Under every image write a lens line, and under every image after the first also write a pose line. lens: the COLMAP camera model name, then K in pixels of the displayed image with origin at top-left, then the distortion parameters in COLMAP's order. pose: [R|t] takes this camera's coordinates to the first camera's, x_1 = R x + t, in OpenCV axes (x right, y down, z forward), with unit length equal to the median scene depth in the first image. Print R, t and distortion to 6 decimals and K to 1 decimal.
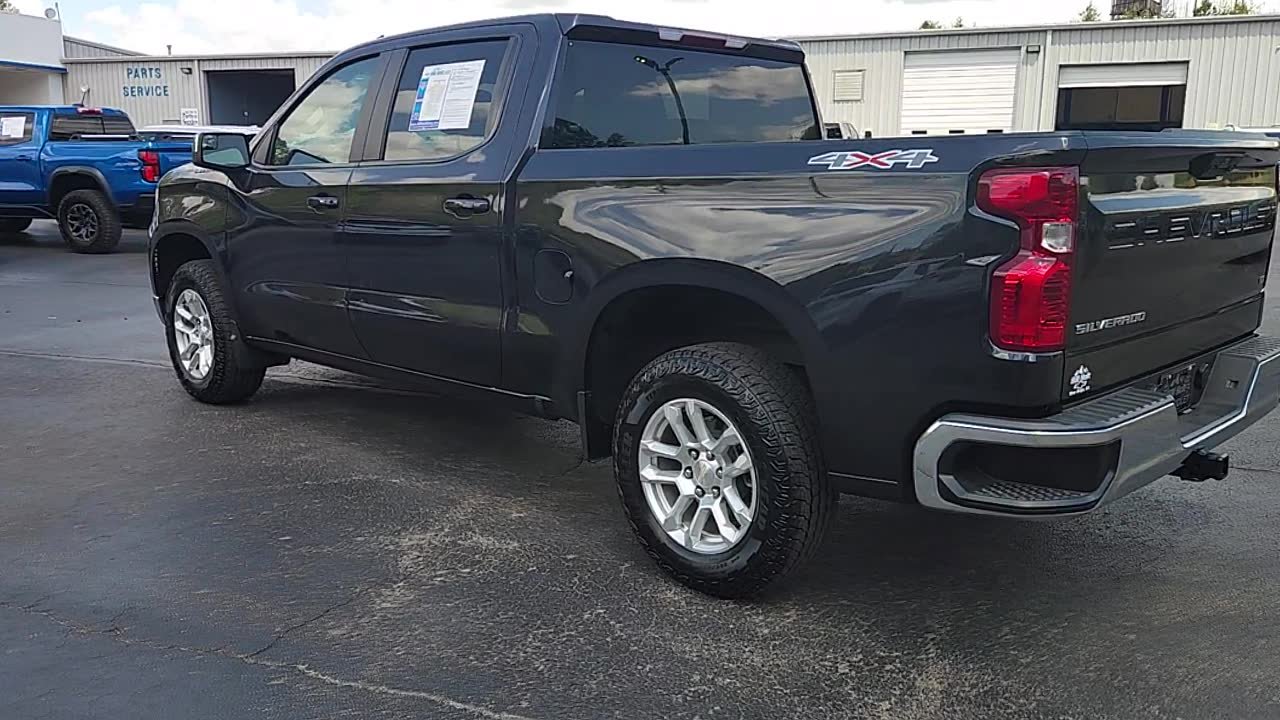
lens RADIAL K [[1061.7, 0, 667.5], [0, 1061.7, 381.8], [0, 0, 1]] dist [0.050471, -0.027474]
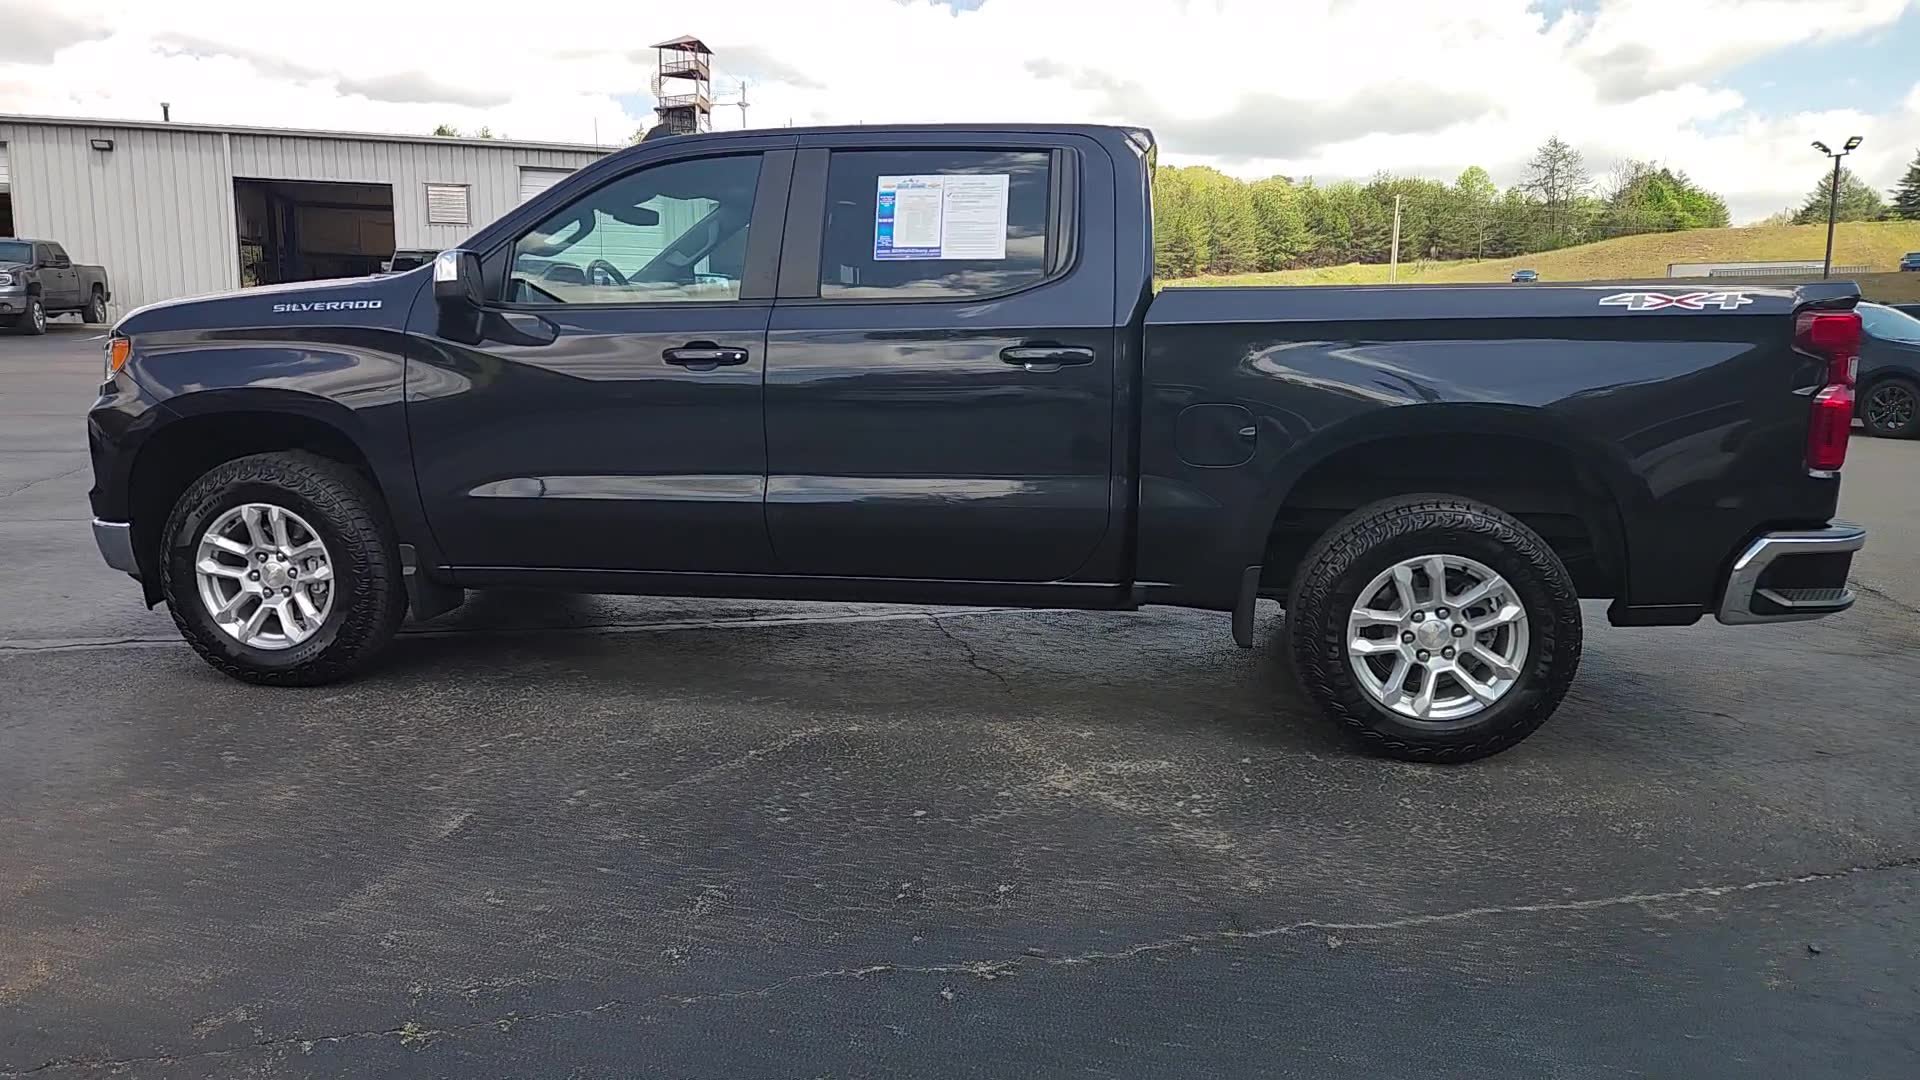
lens RADIAL K [[1316.6, 0, 943.0], [0, 1316.6, 524.4], [0, 0, 1]] dist [0.053373, -0.041119]
pose [[0.822630, -0.086627, 0.561939, -0.922510], [0.108409, 0.994091, -0.005456, -0.047510], [-0.558146, 0.065408, 0.827161, 0.260677]]
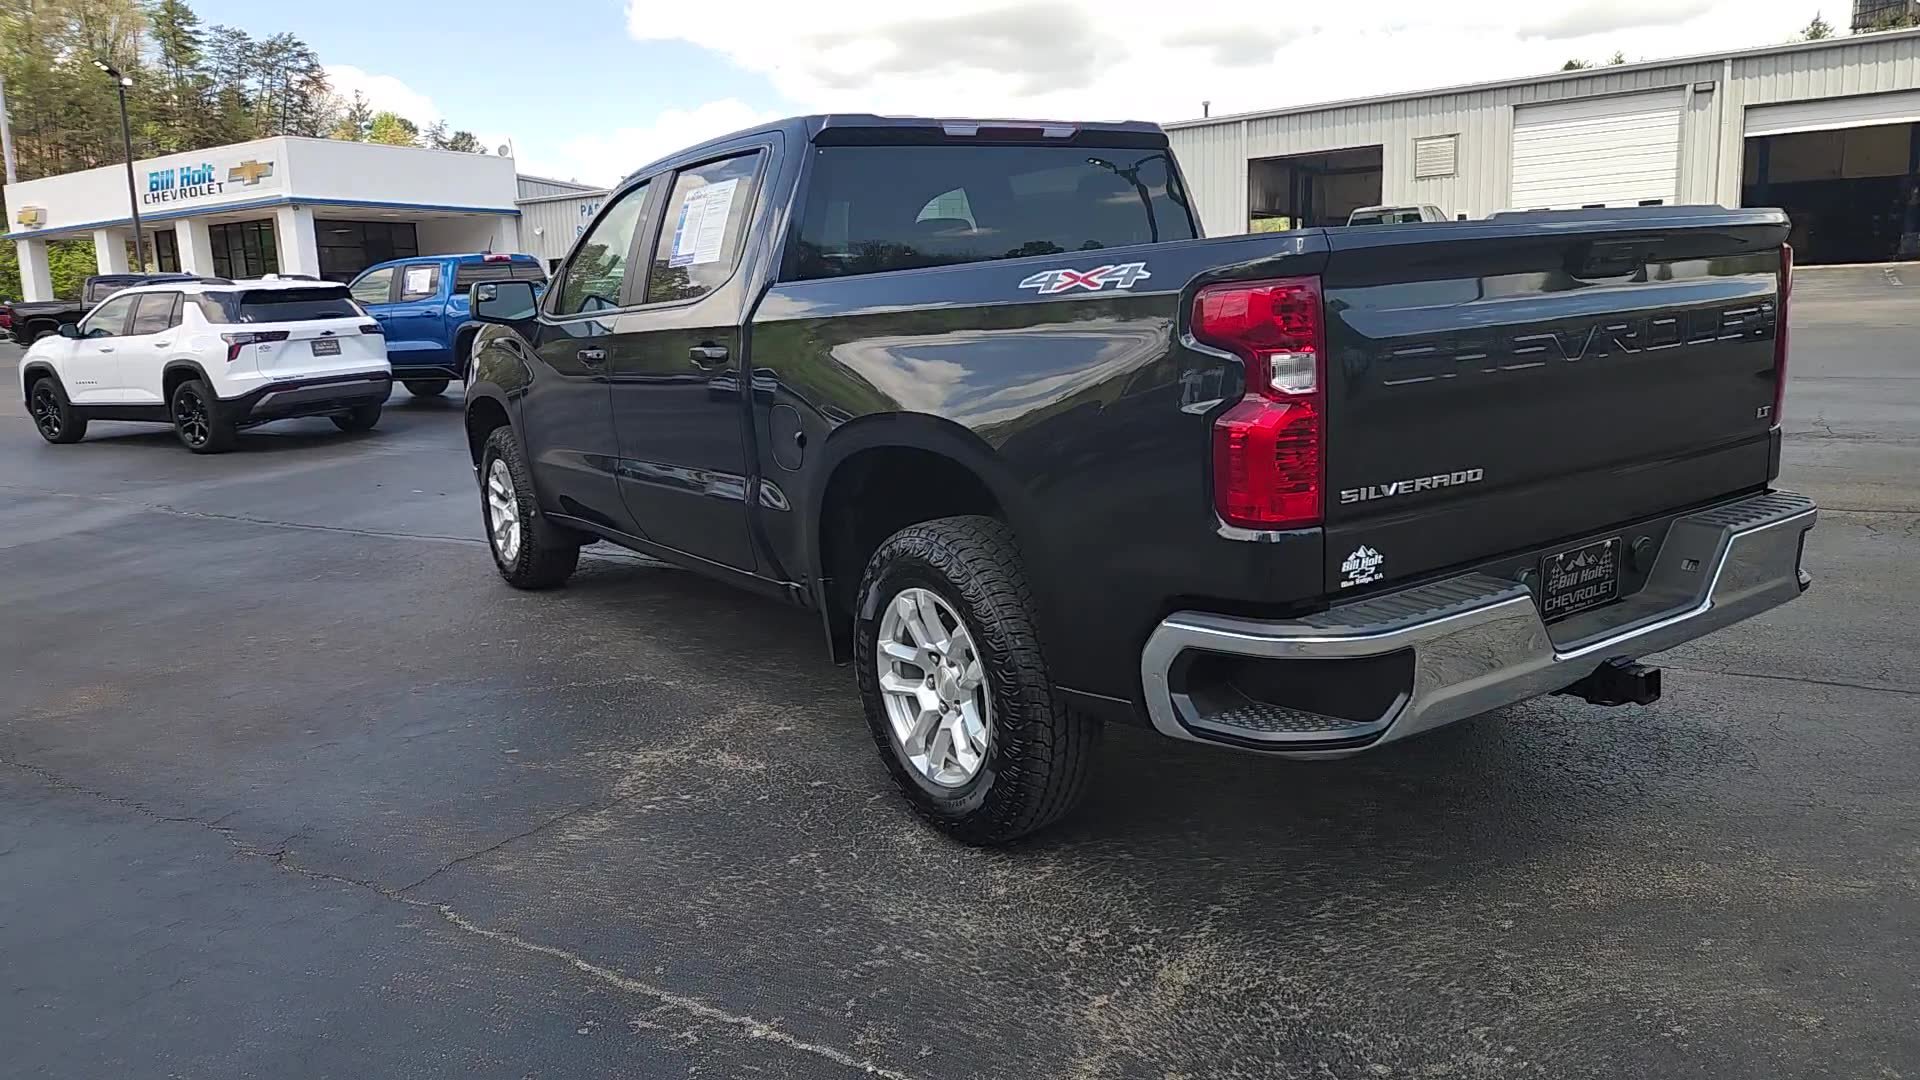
lens RADIAL K [[1316.6, 0, 925.0], [0, 1316.6, 517.6], [0, 0, 1]] dist [0.053373, -0.041119]
pose [[0.973238, -0.016055, -0.229239, 0.234599], [0.010438, 0.999615, -0.025697, -0.010982], [0.229563, 0.022617, 0.973031, 0.043596]]
